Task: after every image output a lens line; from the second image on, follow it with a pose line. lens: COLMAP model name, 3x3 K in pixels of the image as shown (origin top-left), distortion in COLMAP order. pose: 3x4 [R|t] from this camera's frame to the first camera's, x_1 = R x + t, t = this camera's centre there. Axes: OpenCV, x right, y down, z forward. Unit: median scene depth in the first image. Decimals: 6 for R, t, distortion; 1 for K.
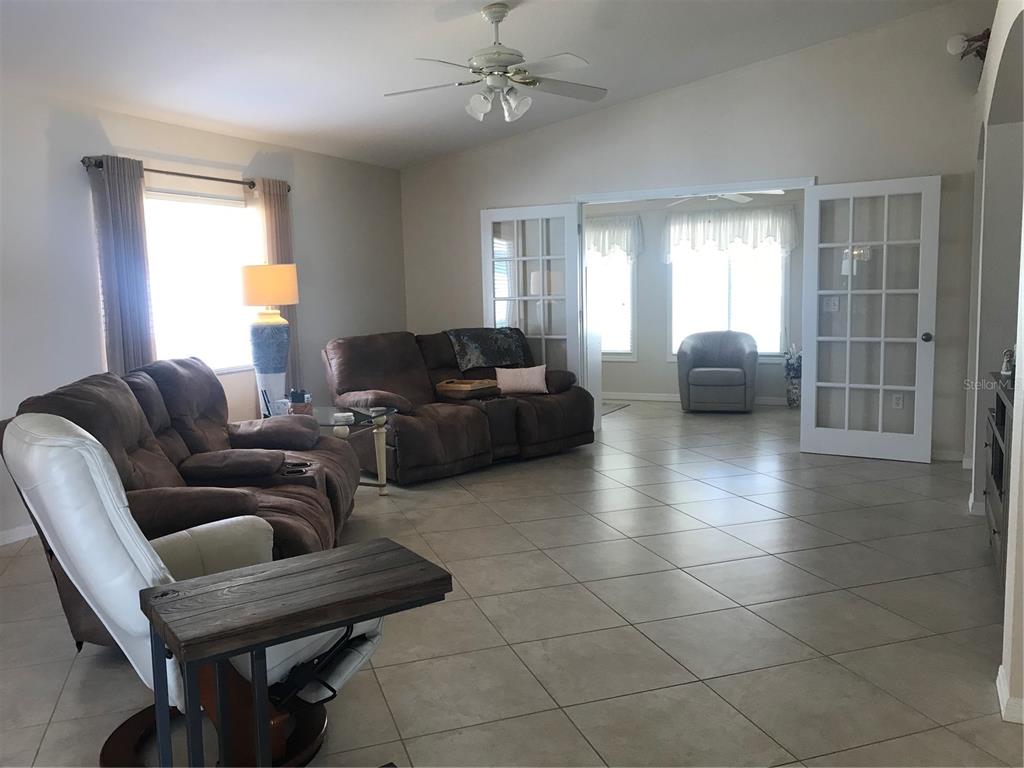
lens RADIAL K [[838.6, 0, 517.6], [0, 838.6, 382.3], [0, 0, 1]] dist [0.046886, -0.068507]
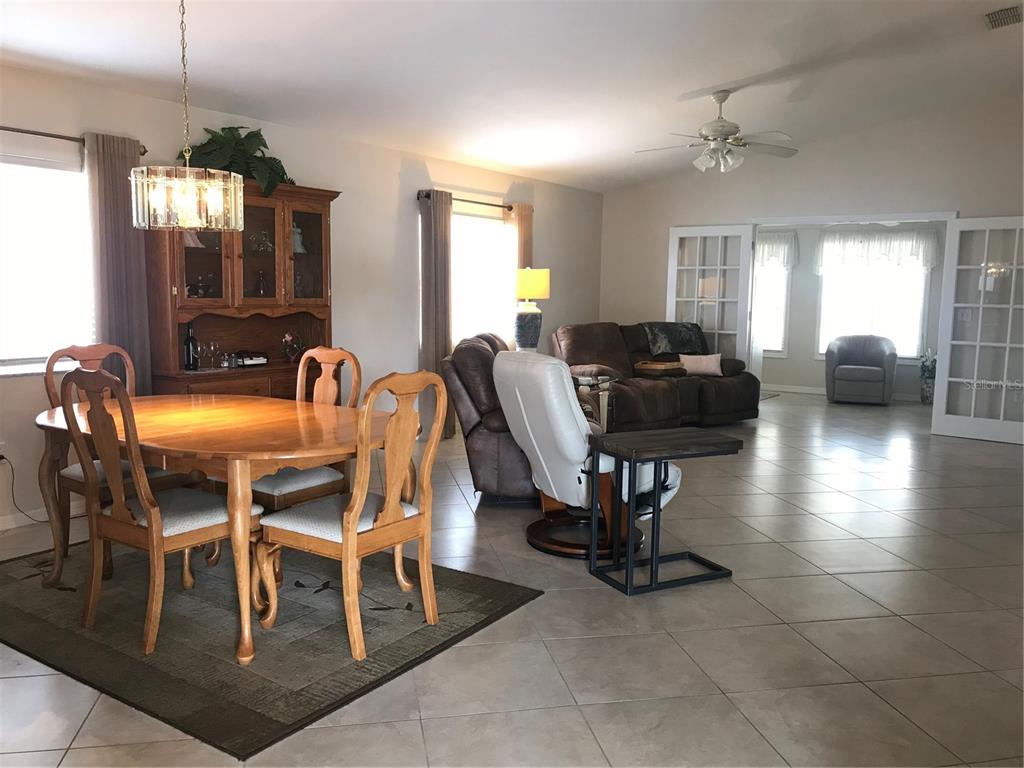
lens RADIAL K [[838.6, 0, 513.4], [0, 838.6, 384.4], [0, 0, 1]] dist [0.046886, -0.068507]
pose [[0.989470, 0.053357, -0.134546, -0.111338], [-0.052936, 0.998575, 0.006713, 0.036256], [0.134713, 0.000480, 0.990885, -0.318216]]
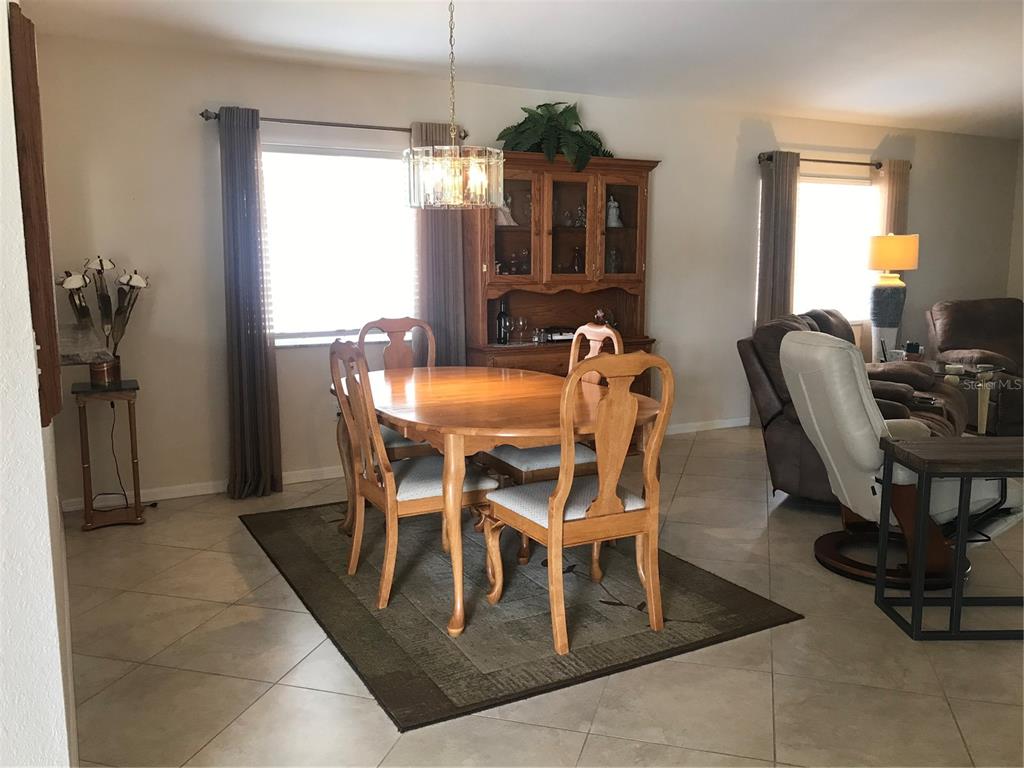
lens RADIAL K [[838.6, 0, 508.6], [0, 838.6, 385.0], [0, 0, 1]] dist [0.046886, -0.068507]
pose [[0.813060, 0.104673, -0.572693, -0.031001], [-0.080035, 0.994461, 0.068134, 0.027288], [0.576653, -0.009561, 0.816933, -0.240661]]
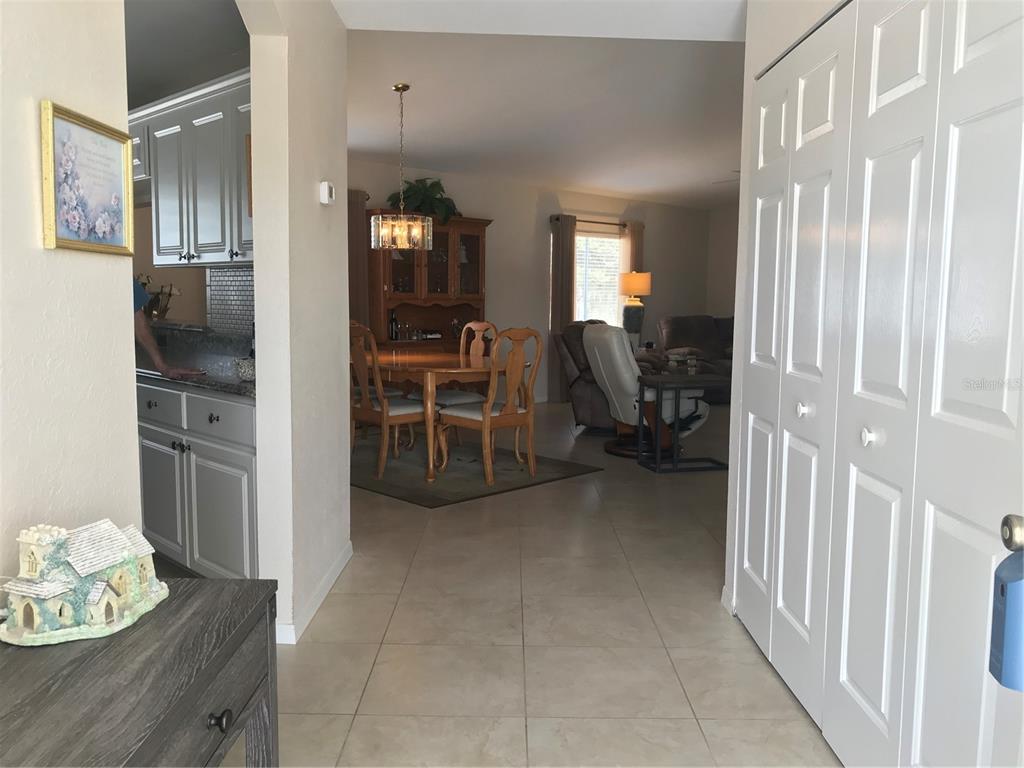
lens RADIAL K [[838.6, 0, 510.2], [0, 838.6, 387.9], [0, 0, 1]] dist [0.046886, -0.068507]
pose [[0.943926, 0.072023, -0.322207, 0.040292], [-0.071386, 0.997353, 0.013810, 0.086632], [0.322349, 0.009966, 0.946569, -0.677833]]
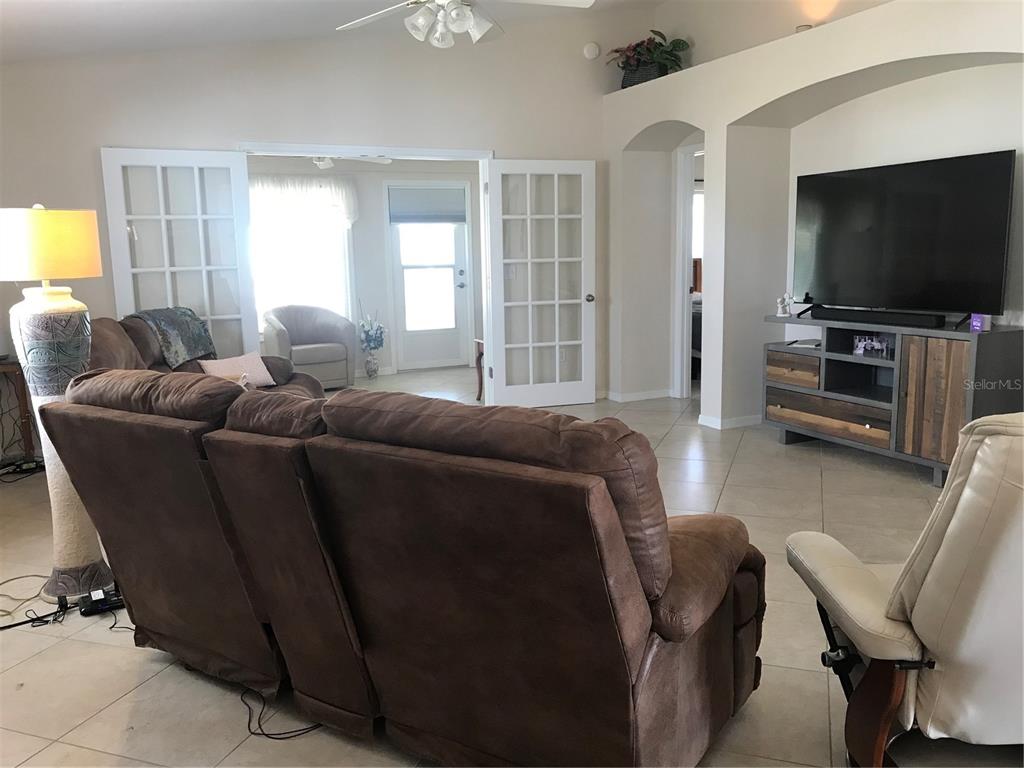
lens RADIAL K [[838.6, 0, 513.6], [0, 838.6, 384.5], [0, 0, 1]] dist [0.046886, -0.068507]
pose [[0.624429, -0.114322, 0.772670, -0.488410], [0.093196, 0.993069, 0.071616, -0.025960], [-0.775502, 0.027291, 0.630755, 0.326123]]
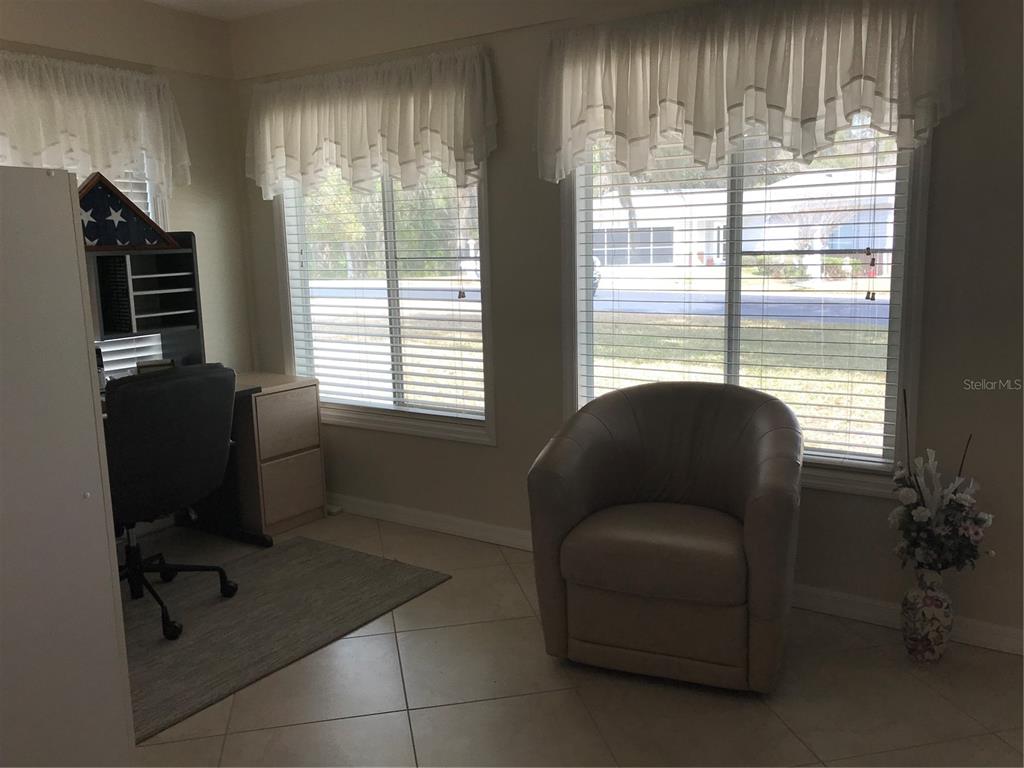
lens RADIAL K [[838.6, 0, 510.7], [0, 838.6, 374.6], [0, 0, 1]] dist [0.046886, -0.068507]
pose [[0.994583, 0.015522, -0.102783, 0.295764], [-0.009656, 0.998308, 0.057333, -0.121880], [0.103499, -0.056030, 0.993050, 0.970617]]
